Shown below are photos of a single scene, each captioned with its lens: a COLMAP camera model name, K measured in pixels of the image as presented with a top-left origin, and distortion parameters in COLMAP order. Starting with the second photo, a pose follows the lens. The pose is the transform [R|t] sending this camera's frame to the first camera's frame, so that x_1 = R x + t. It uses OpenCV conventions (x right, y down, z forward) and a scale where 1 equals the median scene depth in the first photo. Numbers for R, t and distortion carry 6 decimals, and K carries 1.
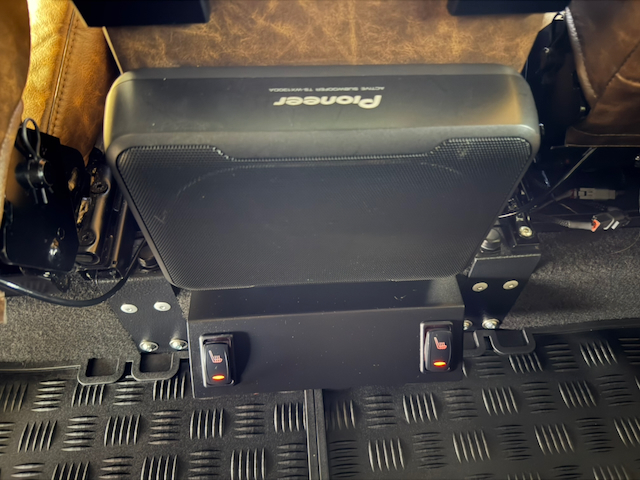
lens RADIAL K [[438.9, 0, 320.0], [0, 438.9, 240.0], [0, 0, 1]] dist [0.004720, -0.040873]
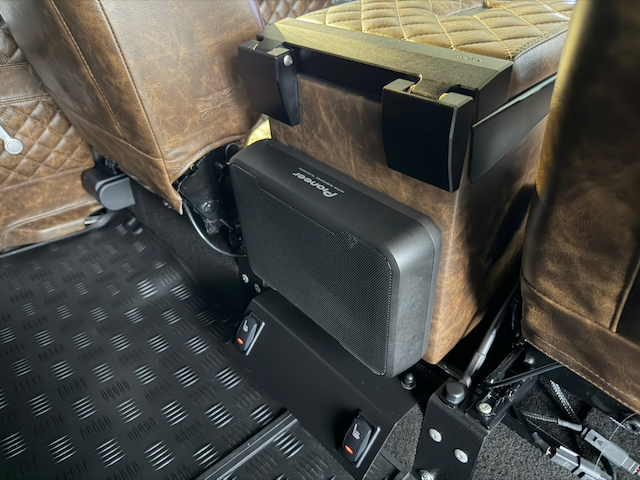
lens RADIAL K [[438.9, 0, 320.0], [0, 438.9, 240.0], [0, 0, 1]] dist [0.004720, -0.040873]
pose [[0.620930, 0.444938, -0.645350, 1.218879], [-0.624032, 0.778818, -0.063460, -0.052858], [0.474374, 0.442123, 0.761247, -0.190977]]
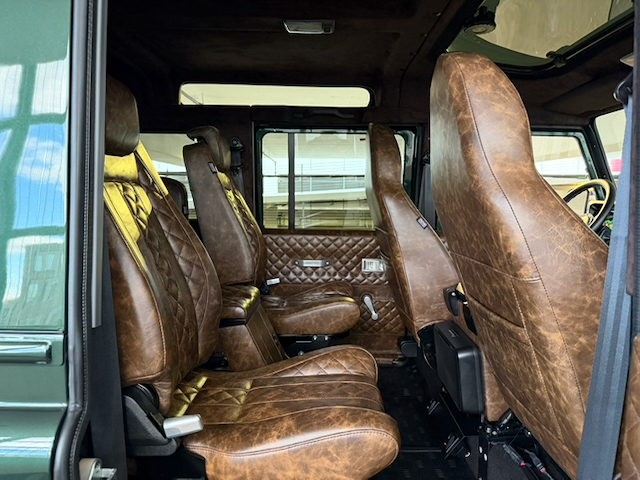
lens RADIAL K [[438.9, 0, 320.0], [0, 438.9, 240.0], [0, 0, 1]] dist [0.004720, -0.040873]
pose [[-0.100299, 0.079374, -0.991786, 4.016415], [-0.766375, 0.629536, 0.127885, -0.364633], [0.634515, 0.772907, -0.002312, -0.607366]]
